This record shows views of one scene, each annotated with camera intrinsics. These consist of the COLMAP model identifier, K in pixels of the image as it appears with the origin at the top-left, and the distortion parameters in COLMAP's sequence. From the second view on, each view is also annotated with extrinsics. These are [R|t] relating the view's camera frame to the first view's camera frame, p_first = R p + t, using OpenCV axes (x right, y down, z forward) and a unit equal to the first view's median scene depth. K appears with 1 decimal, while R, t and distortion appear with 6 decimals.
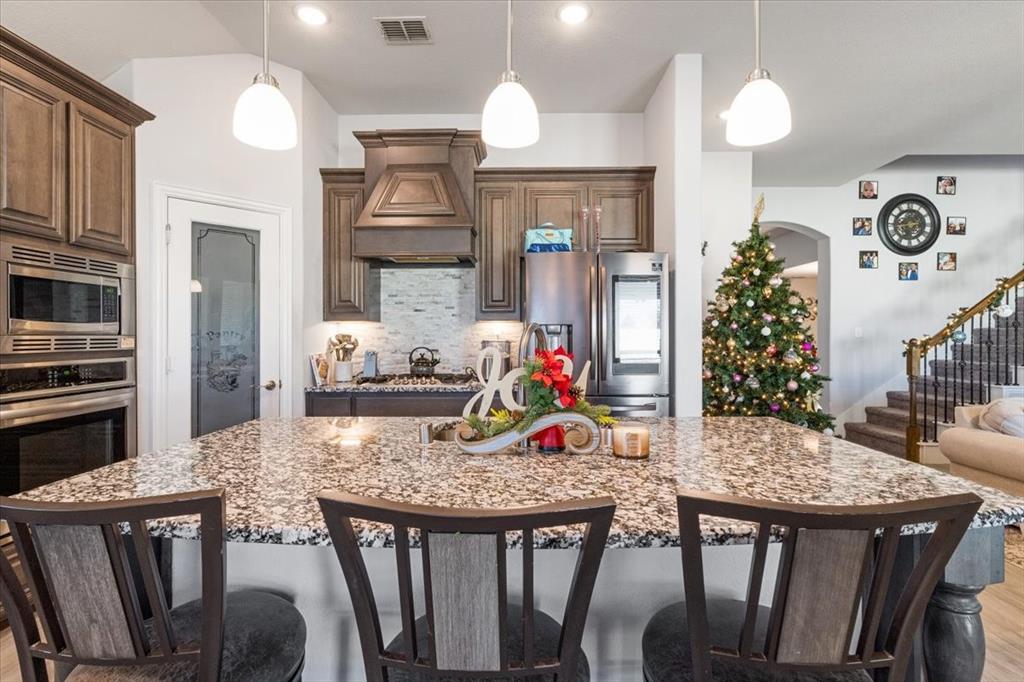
lens RADIAL K [[494.8, 0, 517.1], [0, 494.8, 332.7], [0, 0, 1]] dist [0.000952, 0.000274]
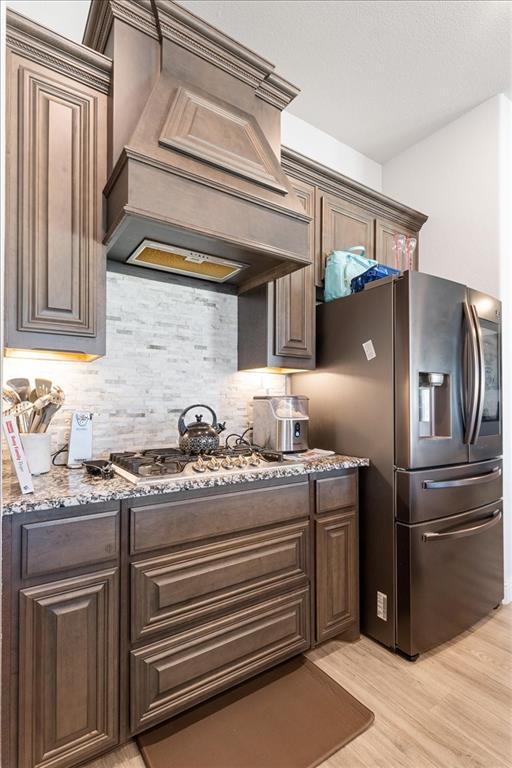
lens RADIAL K [[371.1, 0, 250.9], [0, 371.1, 398.9], [0, 0, 1]] dist [0.000952, 0.000274]
pose [[0.821860, 0.013038, 0.569541, -0.405002], [-0.010161, 0.999915, -0.008227, 0.025713], [-0.569599, 0.000974, 0.821922, 0.599418]]
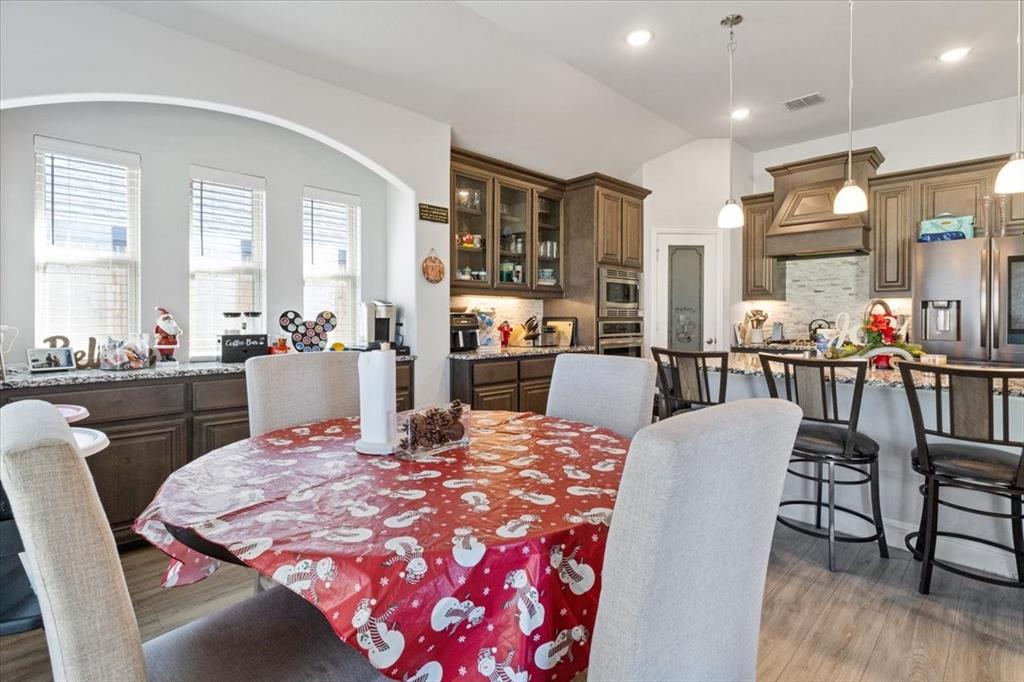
lens RADIAL K [[489.2, 0, 514.8], [0, 489.2, 317.8], [0, 0, 1]] dist [-0.001492, -0.000066]
pose [[0.709173, 0.009632, -0.704969, 0.153066], [-0.002798, 0.999937, 0.010847, 0.013179], [0.705029, -0.005720, 0.709156, -0.508141]]
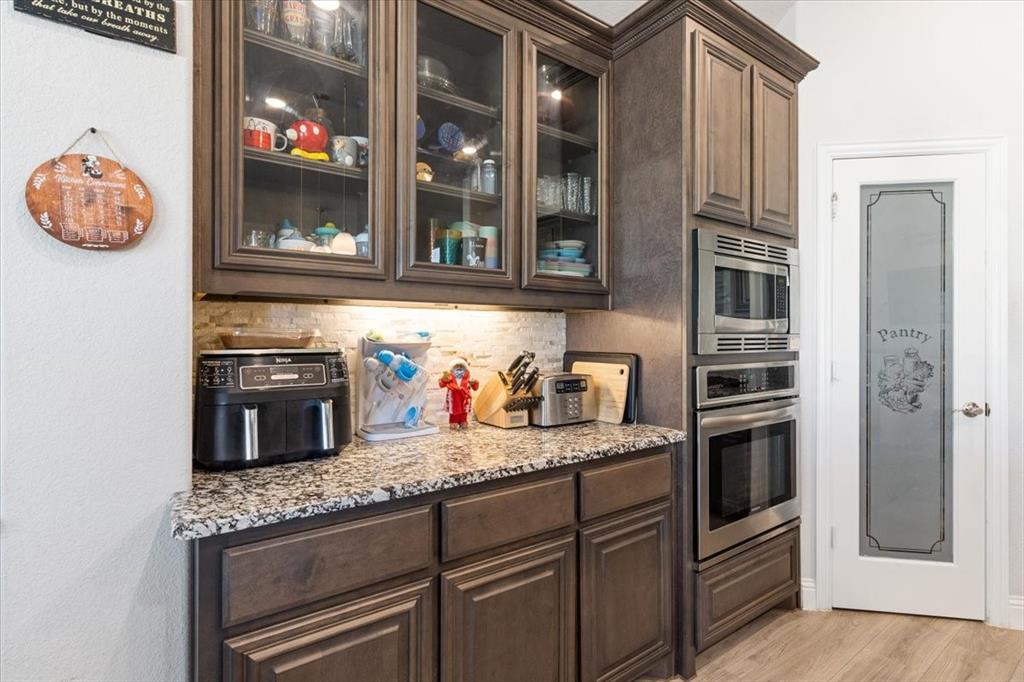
lens RADIAL K [[494.8, 0, 517.1], [0, 494.8, 332.7], [0, 0, 1]] dist [0.000952, 0.000274]
pose [[0.595681, 0.002322, -0.803218, -0.287942], [-0.000499, 0.999997, 0.002521, 0.000677], [0.803221, -0.001100, 0.595680, 0.095677]]
